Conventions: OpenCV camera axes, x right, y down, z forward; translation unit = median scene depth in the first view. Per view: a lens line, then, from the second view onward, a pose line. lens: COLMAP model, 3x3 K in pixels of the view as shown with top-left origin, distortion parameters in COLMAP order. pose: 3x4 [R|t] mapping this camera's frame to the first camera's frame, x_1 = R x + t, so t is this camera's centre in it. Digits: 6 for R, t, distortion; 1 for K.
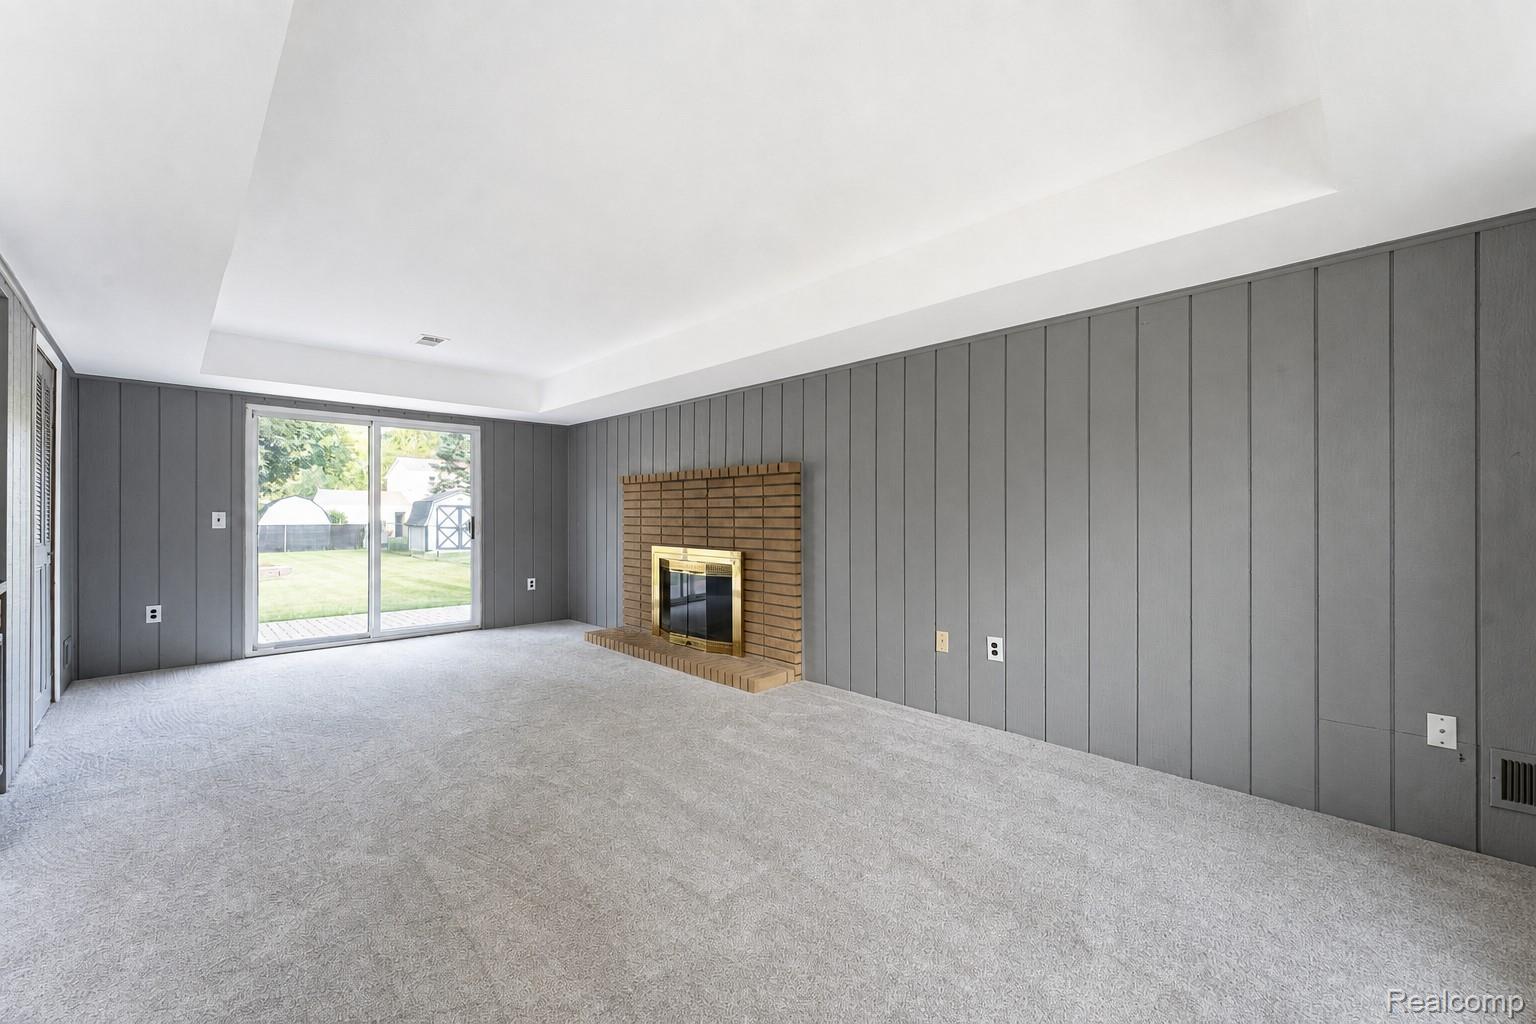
lens RADIAL K [[615.7, 0, 753.6], [0, 615.7, 515.9], [0, 0, 1]] dist [0.001170, 0.000009]
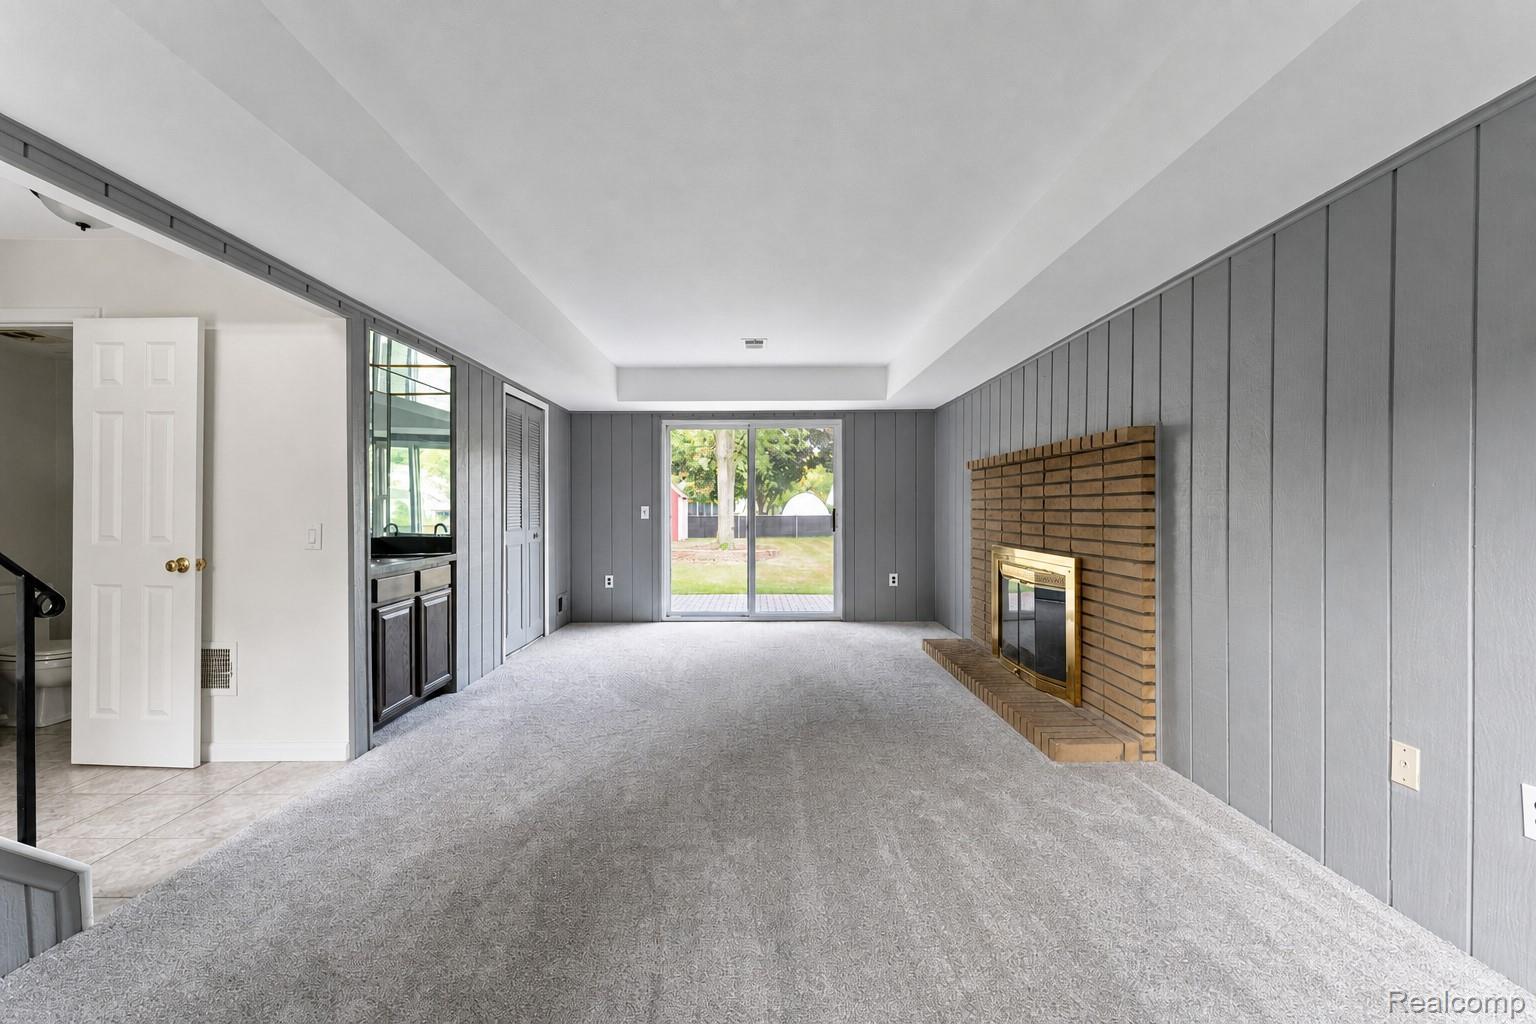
lens RADIAL K [[623.8, 0, 755.4], [0, 623.8, 511.5], [0, 0, 1]] dist [0.011636, -0.008531]
pose [[0.724765, 0.000919, -0.688996, 0.203956], [0.003892, 0.999978, 0.005427, -0.001339], [0.688986, -0.006615, 0.724745, 0.213178]]
